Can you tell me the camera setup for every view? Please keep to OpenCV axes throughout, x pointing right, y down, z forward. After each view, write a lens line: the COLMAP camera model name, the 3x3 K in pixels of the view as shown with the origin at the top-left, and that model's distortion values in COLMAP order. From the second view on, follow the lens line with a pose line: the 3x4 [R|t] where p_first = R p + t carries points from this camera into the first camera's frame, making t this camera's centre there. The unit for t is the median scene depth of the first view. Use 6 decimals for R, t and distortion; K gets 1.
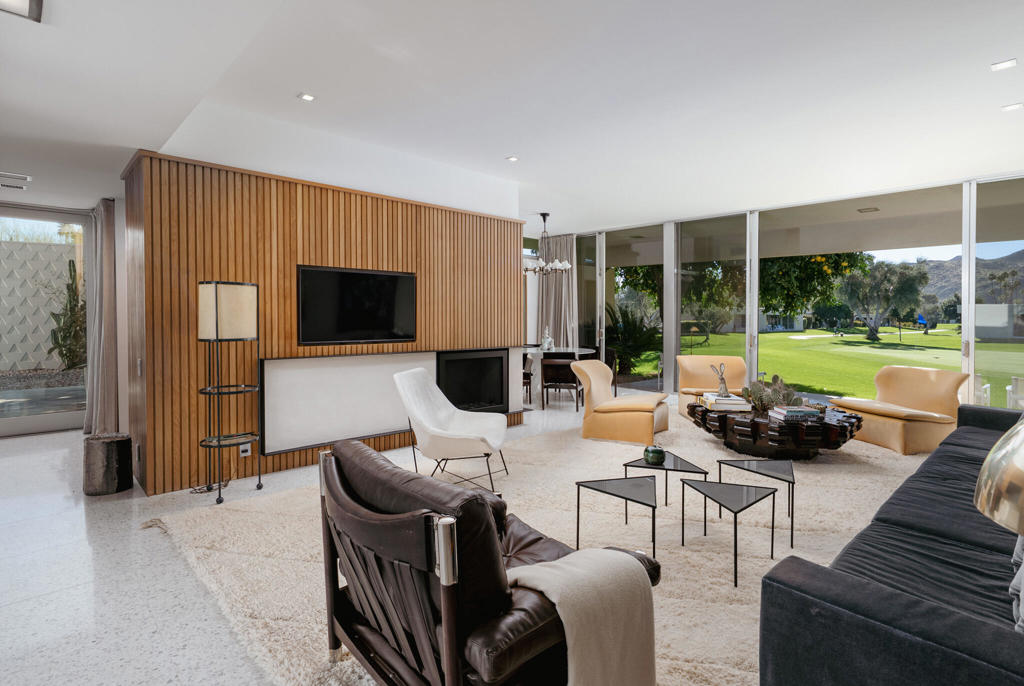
lens RADIAL K [[518.5, 0, 513.3], [0, 518.5, 323.9], [0, 0, 1]] dist [-0.000186, 0.000000]
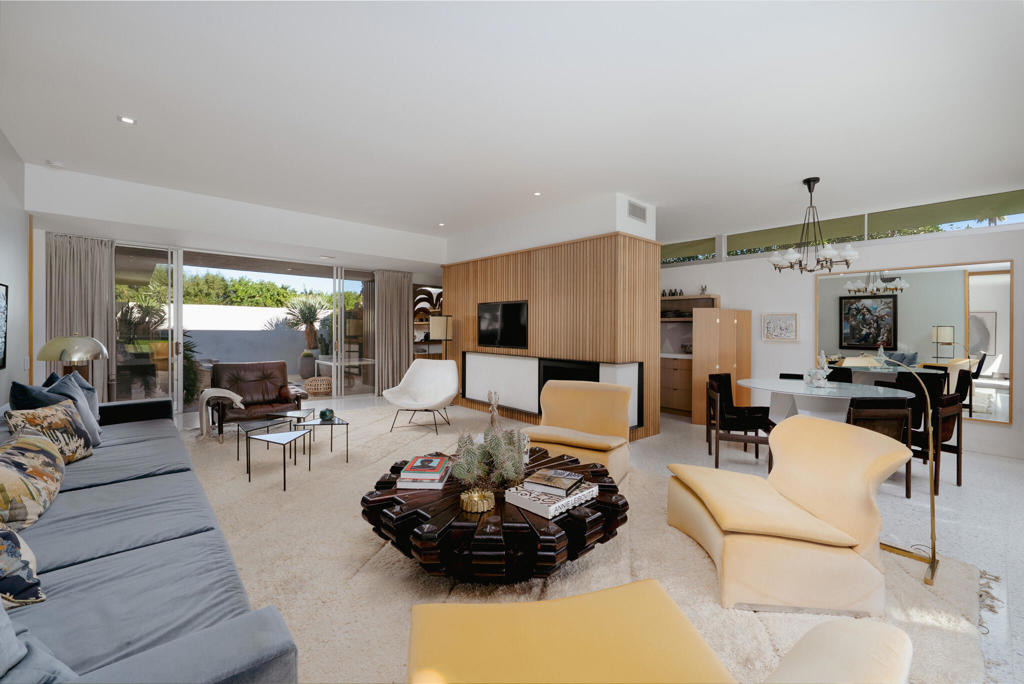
lens RADIAL K [[413.6, 0, 512.0], [0, 413.6, 342.0], [0, 0, 1]] dist [-0.000425, -0.000025]
pose [[0.015217, 0.028314, -0.999483, 0.907022], [-0.015377, 0.999487, 0.028080, -0.014950], [0.999766, 0.014942, 0.015644, 0.915562]]
